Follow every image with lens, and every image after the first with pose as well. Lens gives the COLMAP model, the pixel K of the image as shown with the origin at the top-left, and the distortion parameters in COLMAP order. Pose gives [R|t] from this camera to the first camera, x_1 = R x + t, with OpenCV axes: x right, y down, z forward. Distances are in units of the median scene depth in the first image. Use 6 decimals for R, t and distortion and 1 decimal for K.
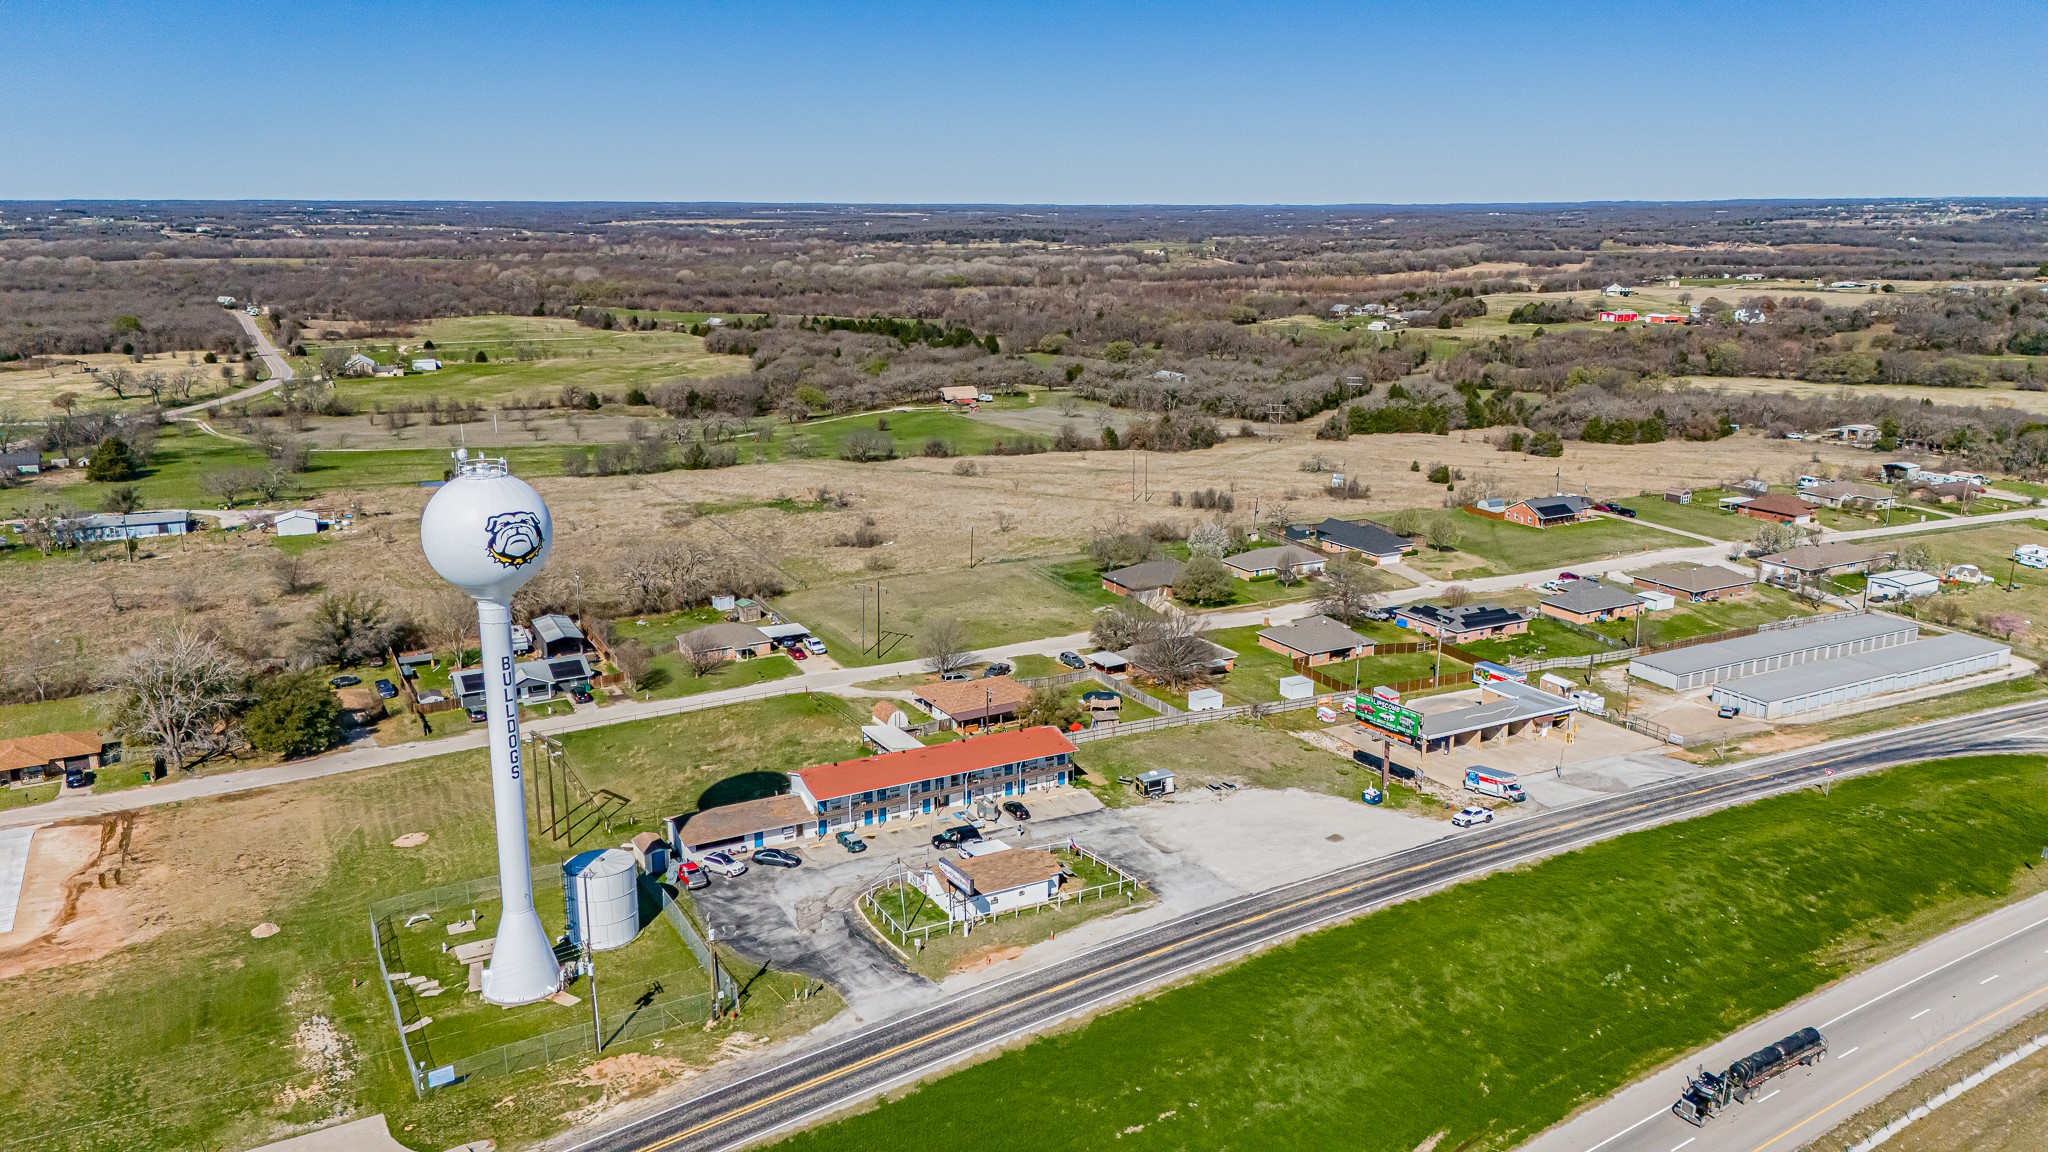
lens RADIAL K [[1498.1, 0, 1027.4], [0, 1498.1, 578.0], [0, 0, 1]] dist [0.087423, -0.087403]
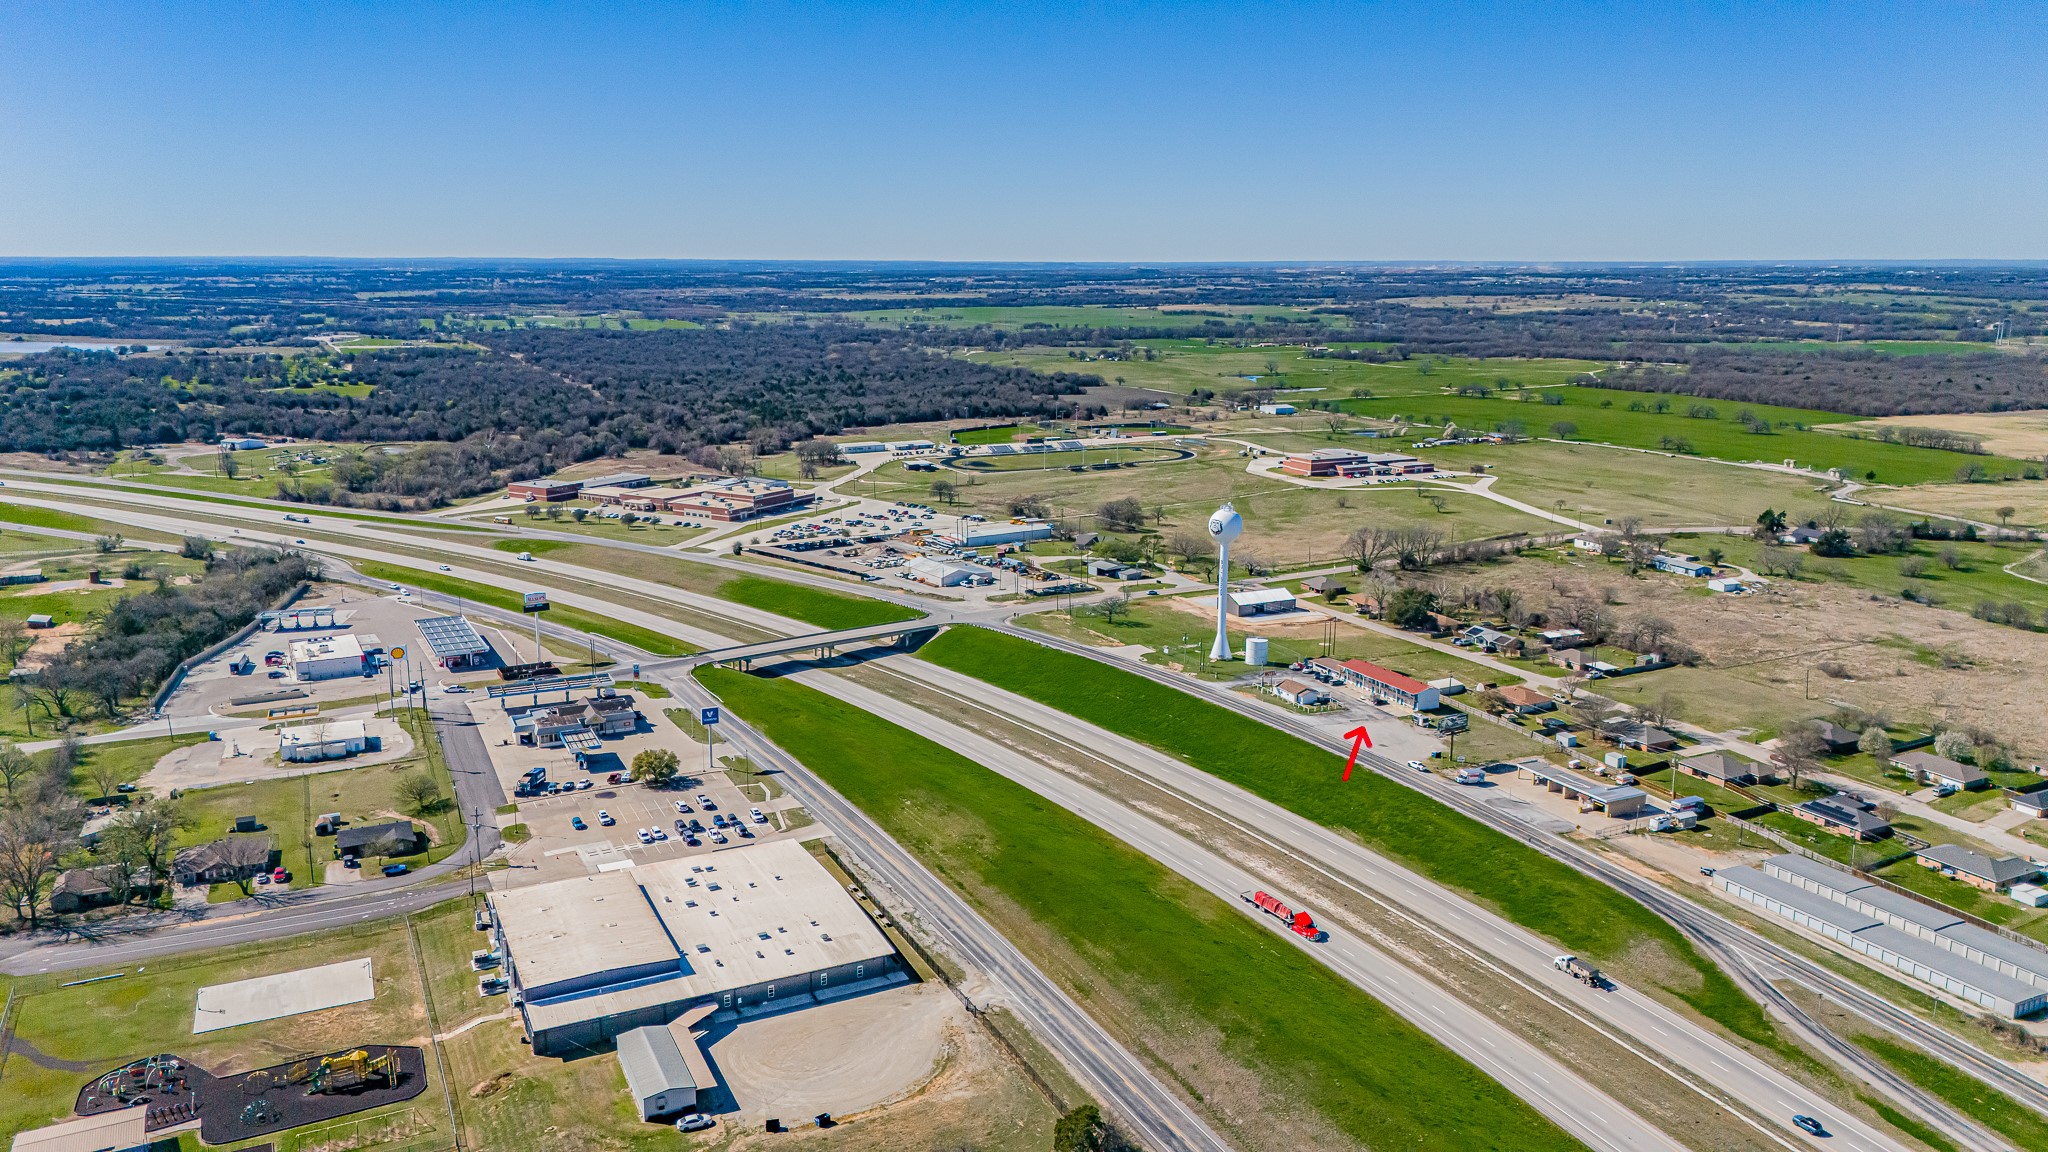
lens RADIAL K [[1498.1, 0, 1026.3], [0, 1498.1, 591.2], [0, 0, 1]] dist [0.087423, -0.087403]
pose [[-0.041877, 0.219450, -0.974725, 1.544477], [-0.244312, 0.943715, 0.222965, -0.273042], [0.968792, 0.247473, 0.014095, 0.250306]]
